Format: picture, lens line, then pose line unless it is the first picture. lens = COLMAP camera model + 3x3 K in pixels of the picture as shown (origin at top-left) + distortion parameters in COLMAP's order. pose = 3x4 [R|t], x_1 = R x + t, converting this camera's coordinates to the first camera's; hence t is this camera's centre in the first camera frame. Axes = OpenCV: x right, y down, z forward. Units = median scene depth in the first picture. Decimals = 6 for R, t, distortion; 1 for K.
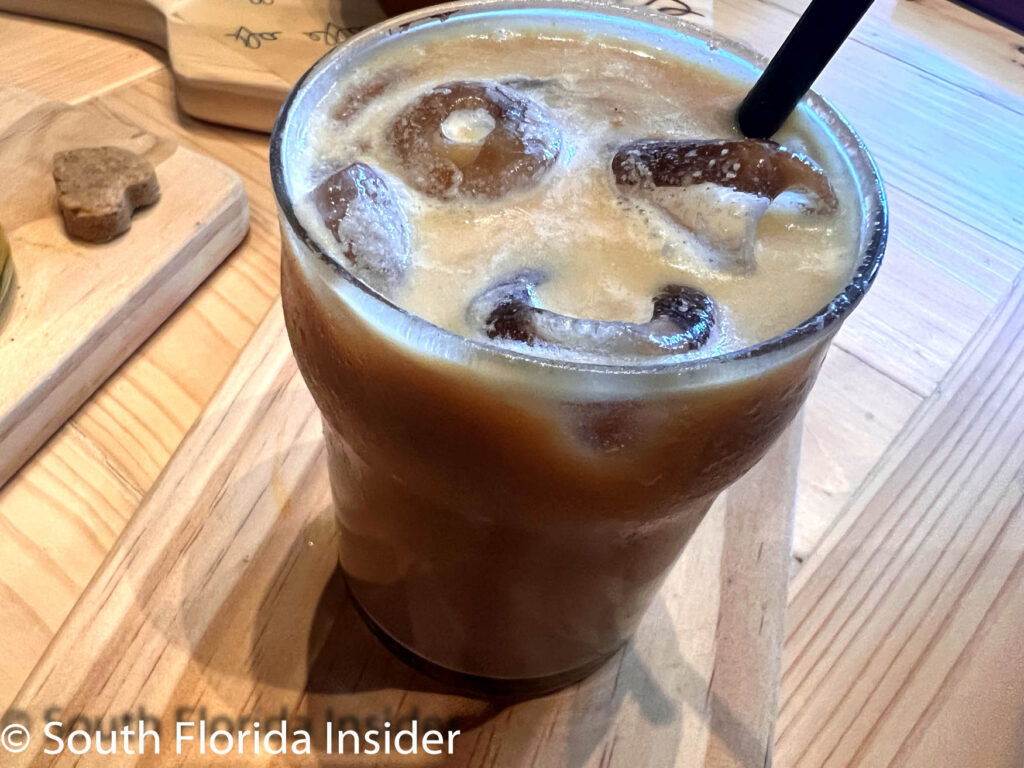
lens RADIAL K [[980.5, 0, 512.0], [0, 980.5, 384.0], [0, 0, 1]] dist [0.054943, 0.002222]
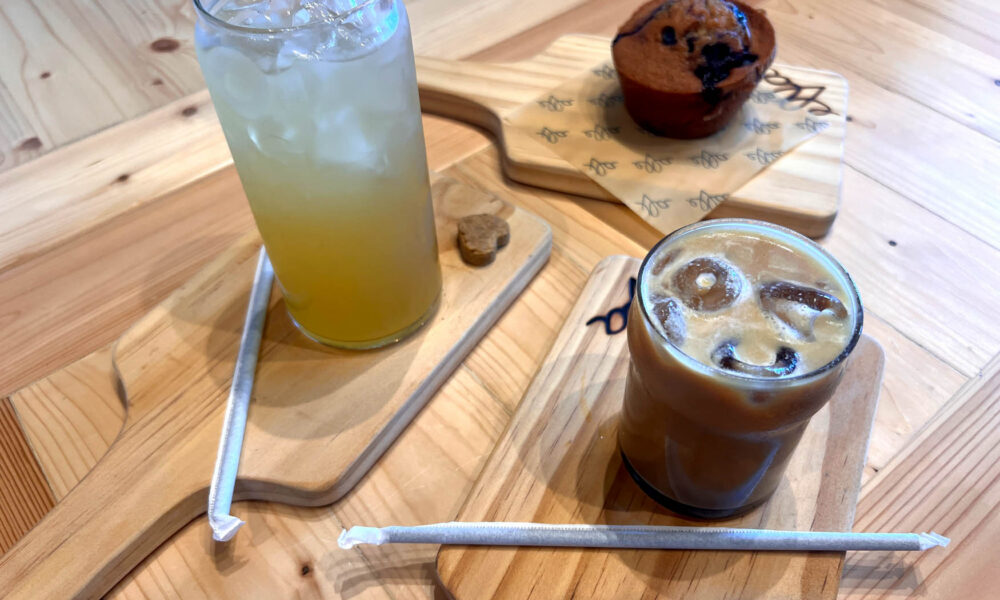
lens RADIAL K [[897.7, 0, 520.3], [0, 897.7, 274.4], [0, 0, 1]] dist [0.260706, -0.474244]
pose [[0.983710, 0.039732, -0.175318, -0.052678], [-0.046975, 0.998197, -0.037355, -0.077198], [0.173518, 0.044982, 0.983803, -0.743197]]
